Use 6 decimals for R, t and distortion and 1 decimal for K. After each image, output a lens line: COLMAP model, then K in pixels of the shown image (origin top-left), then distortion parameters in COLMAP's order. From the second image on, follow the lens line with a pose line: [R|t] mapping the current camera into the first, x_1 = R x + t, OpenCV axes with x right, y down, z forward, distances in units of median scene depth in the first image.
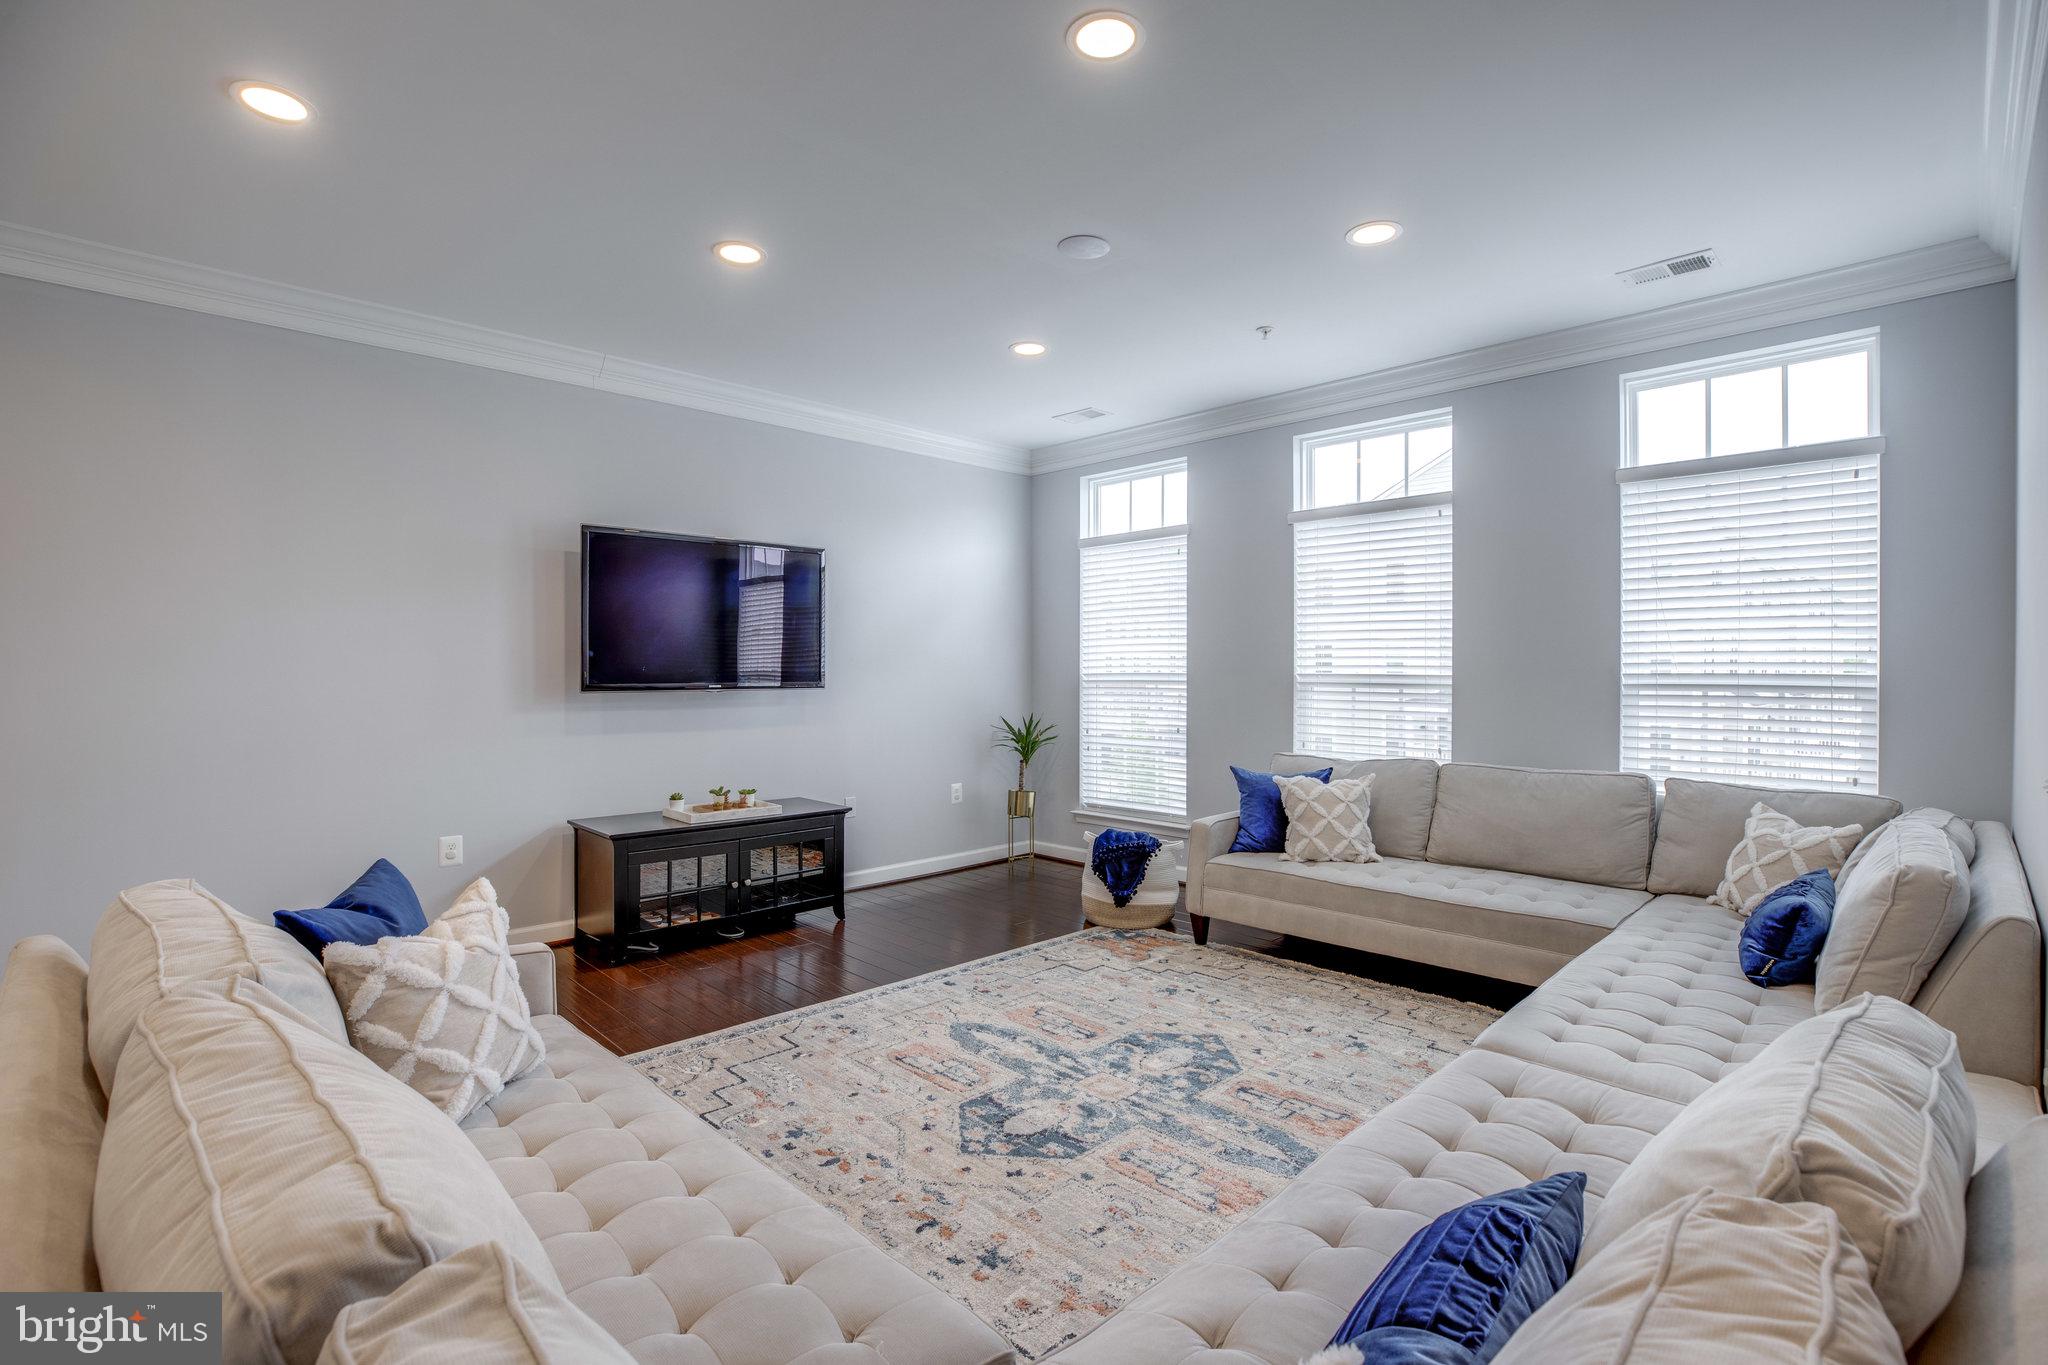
lens RADIAL K [[944.9, 0, 1025.0], [0, 944.9, 693.6], [0, 0, 1]] dist [-0.035715, 0.008057]
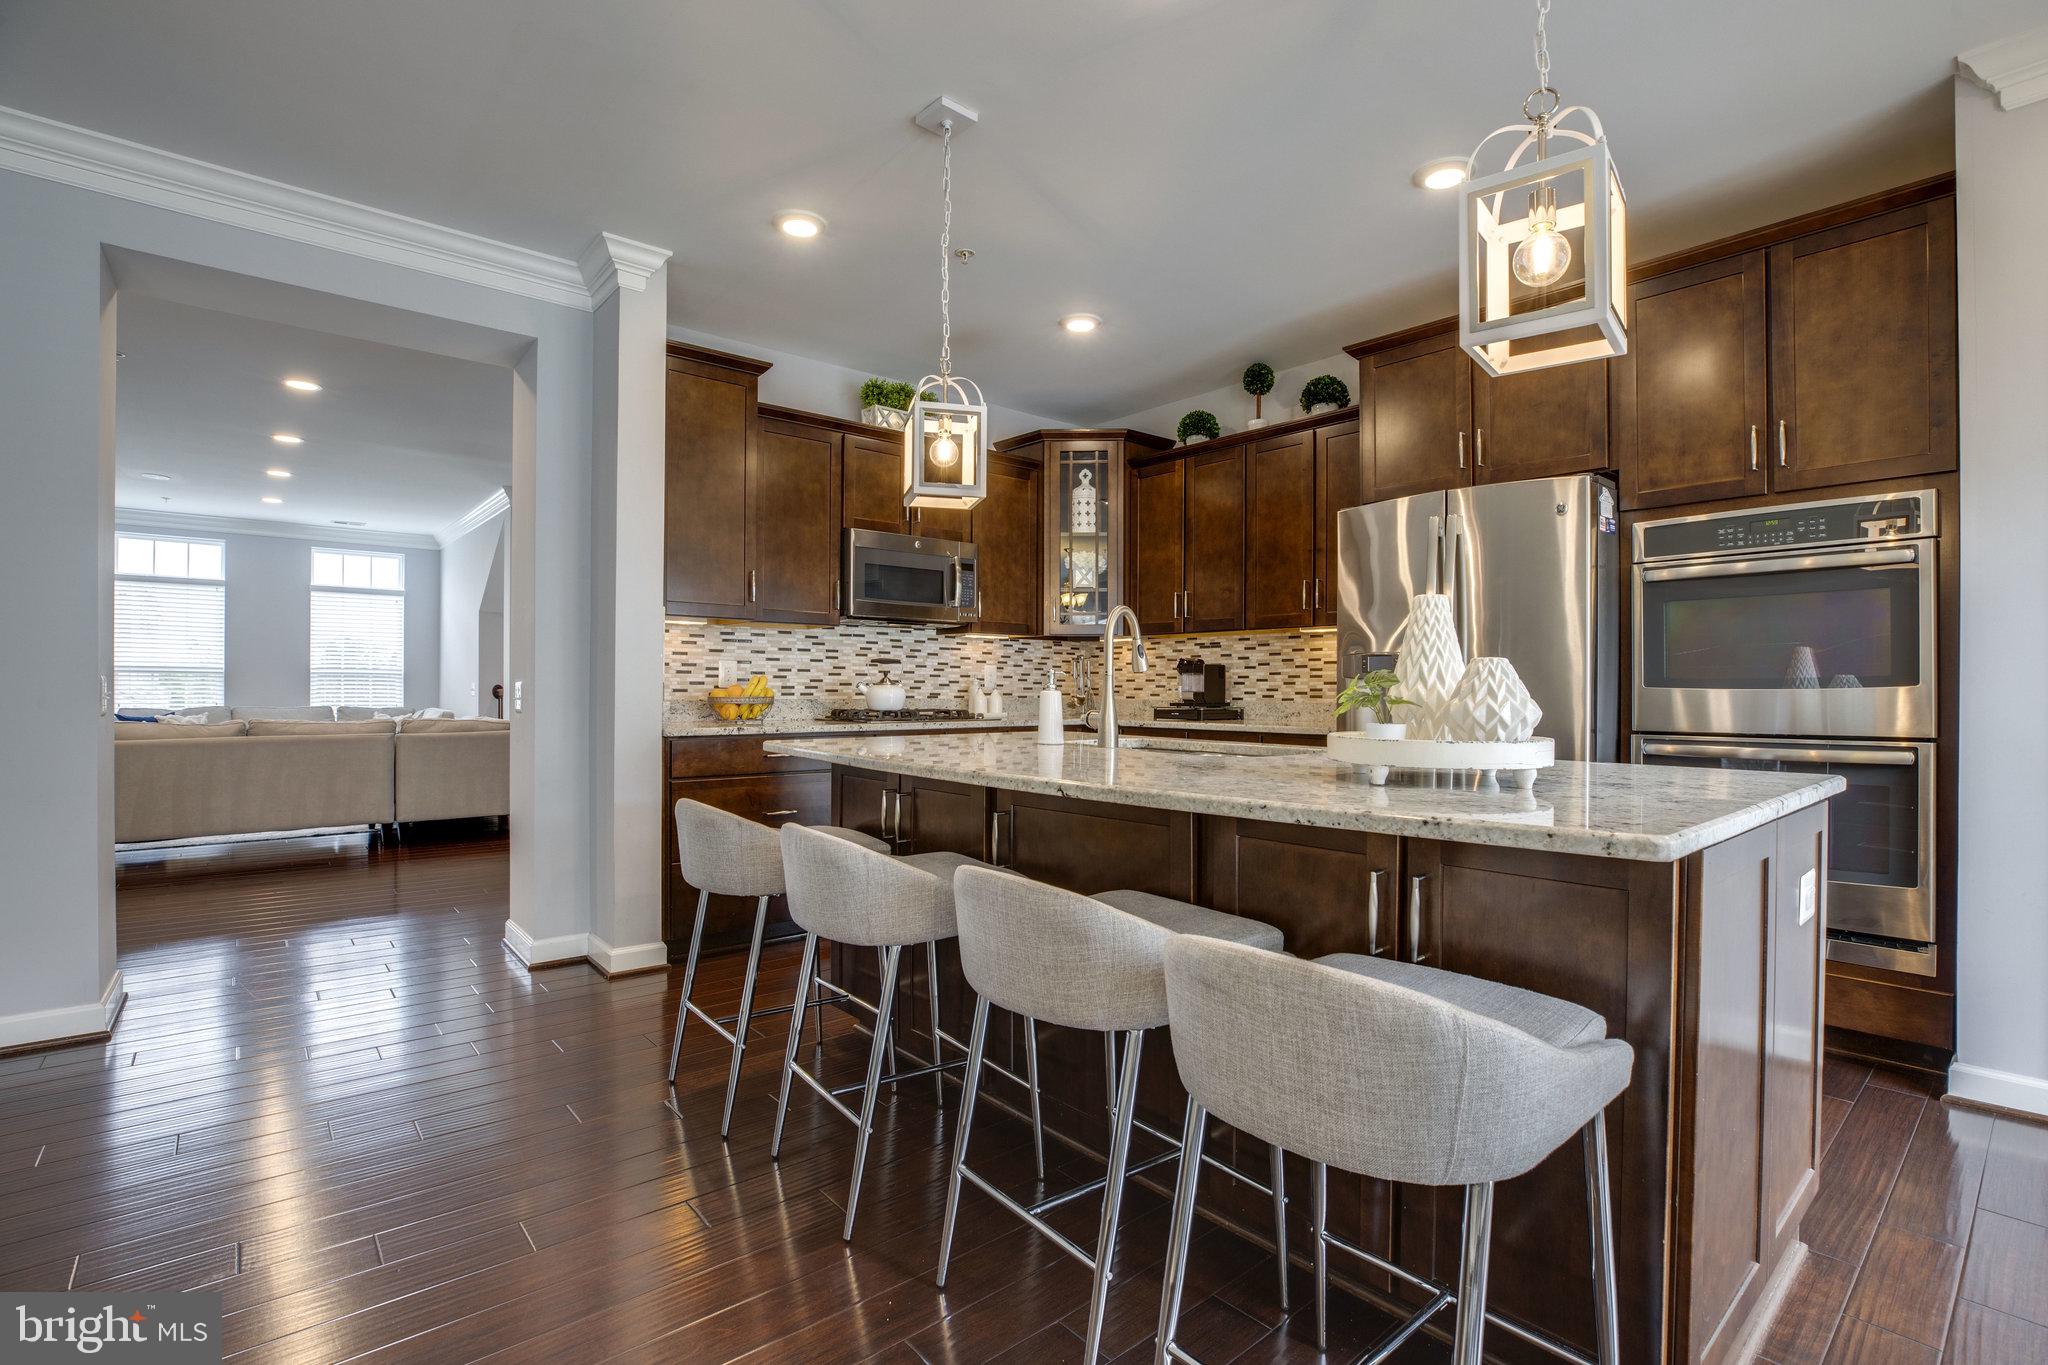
lens RADIAL K [[944.9, 0, 1025.0], [0, 944.9, 693.6], [0, 0, 1]] dist [-0.035715, 0.008057]
pose [[0.066261, -0.002186, 0.997800, -1.662197], [0.014443, 0.999895, 0.001231, 0.068564], [-0.997698, 0.014329, 0.066285, -1.040913]]
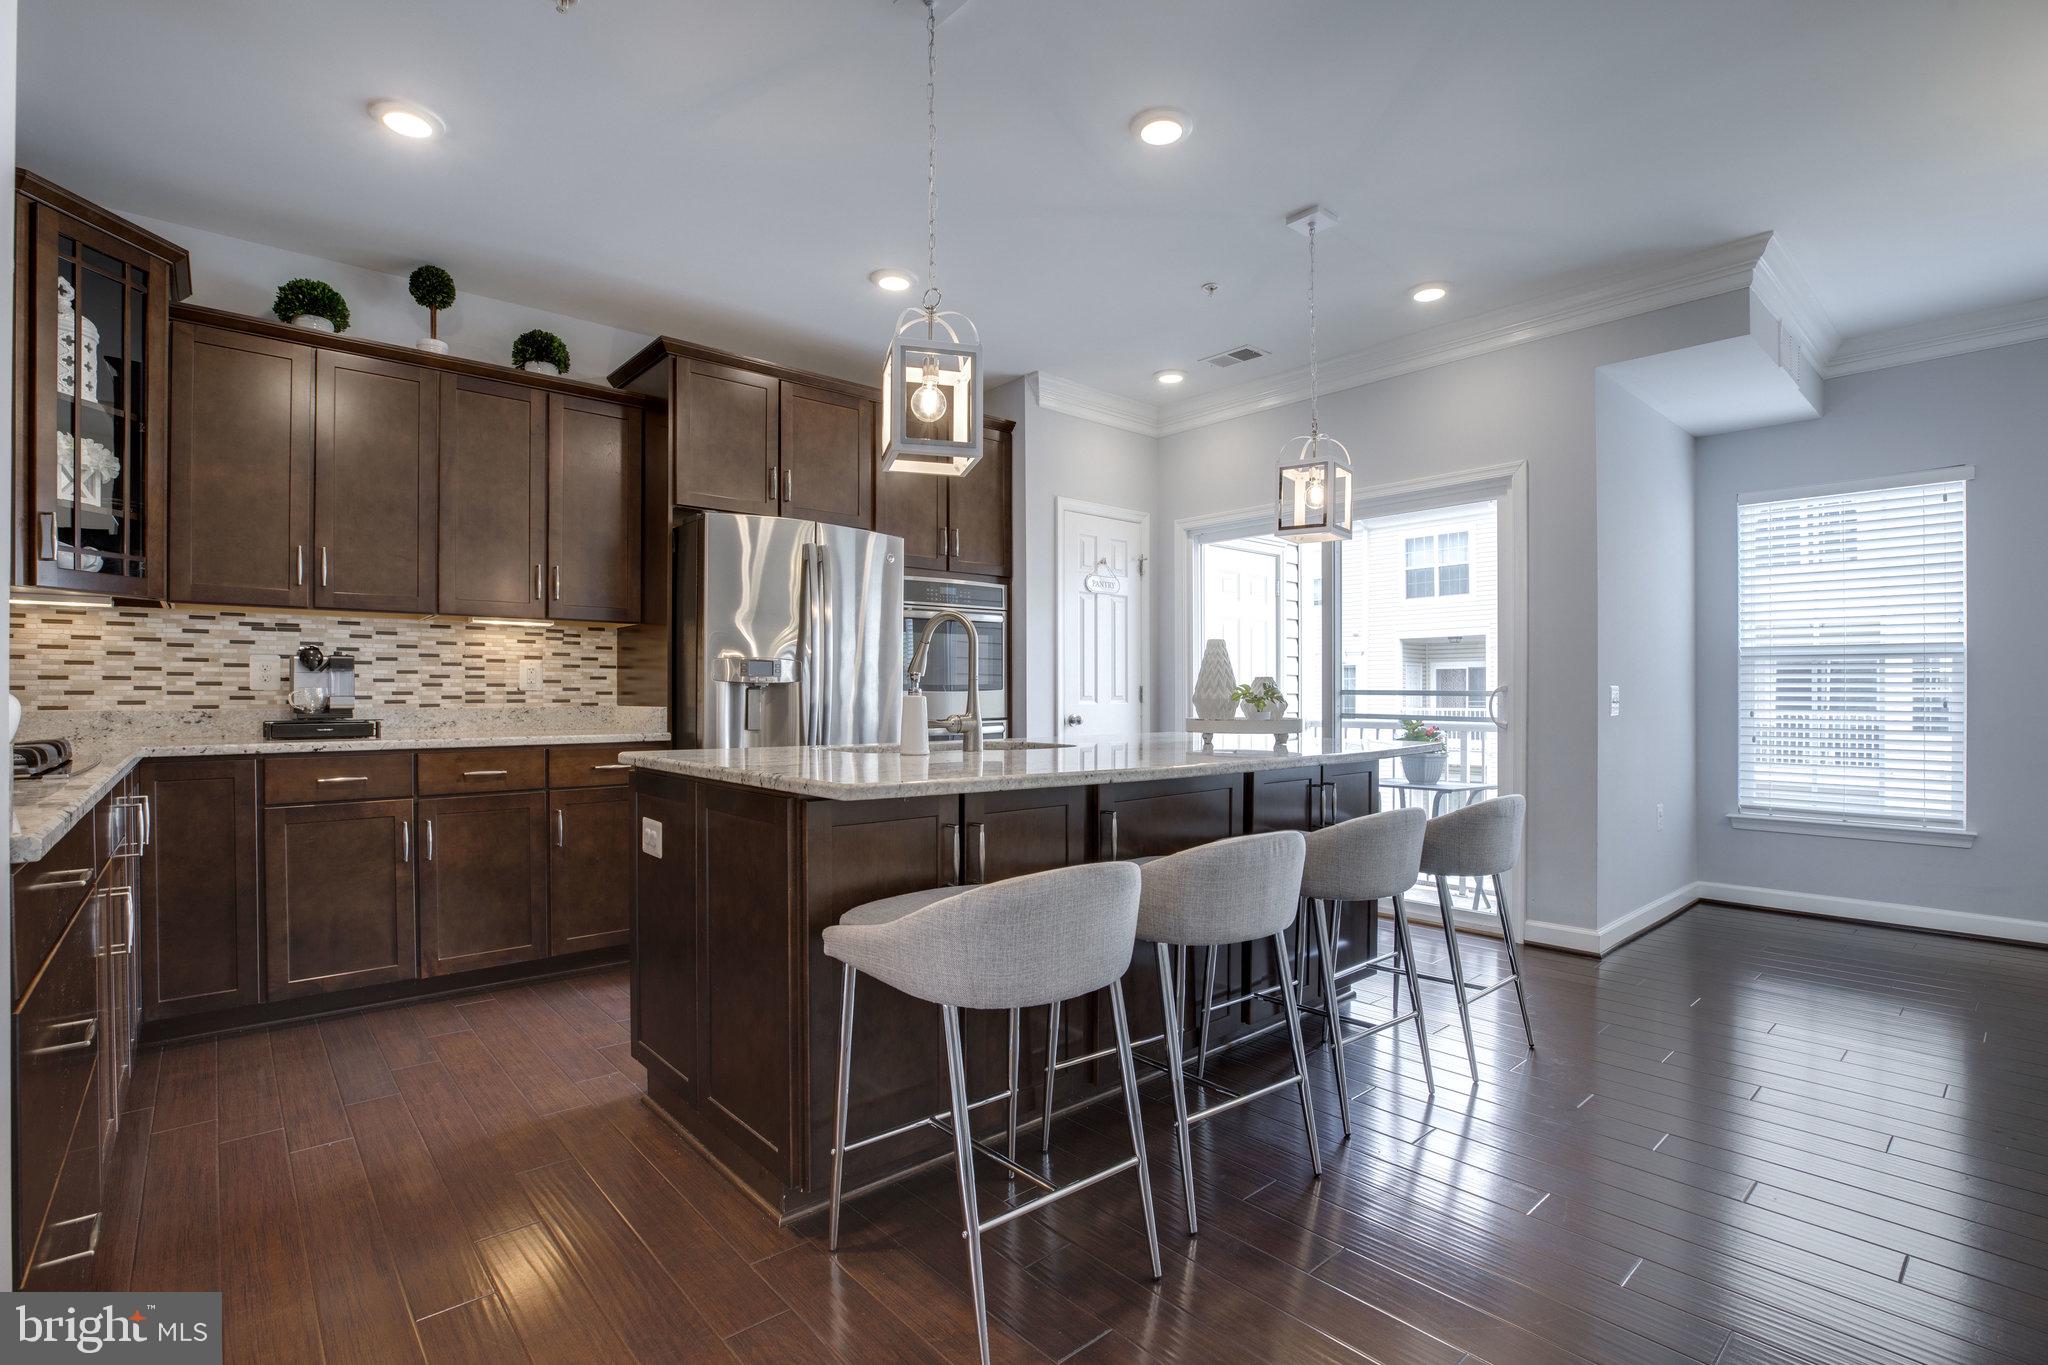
lens RADIAL K [[946.4, 0, 1037.2], [0, 946.4, 691.7], [0, 0, 1]] dist [-0.035298, 0.007864]
pose [[-0.998853, -0.001412, 0.047864, -1.073333], [-0.000567, 0.999844, 0.017649, 0.051242], [-0.047882, 0.017601, -0.998698, -0.366781]]
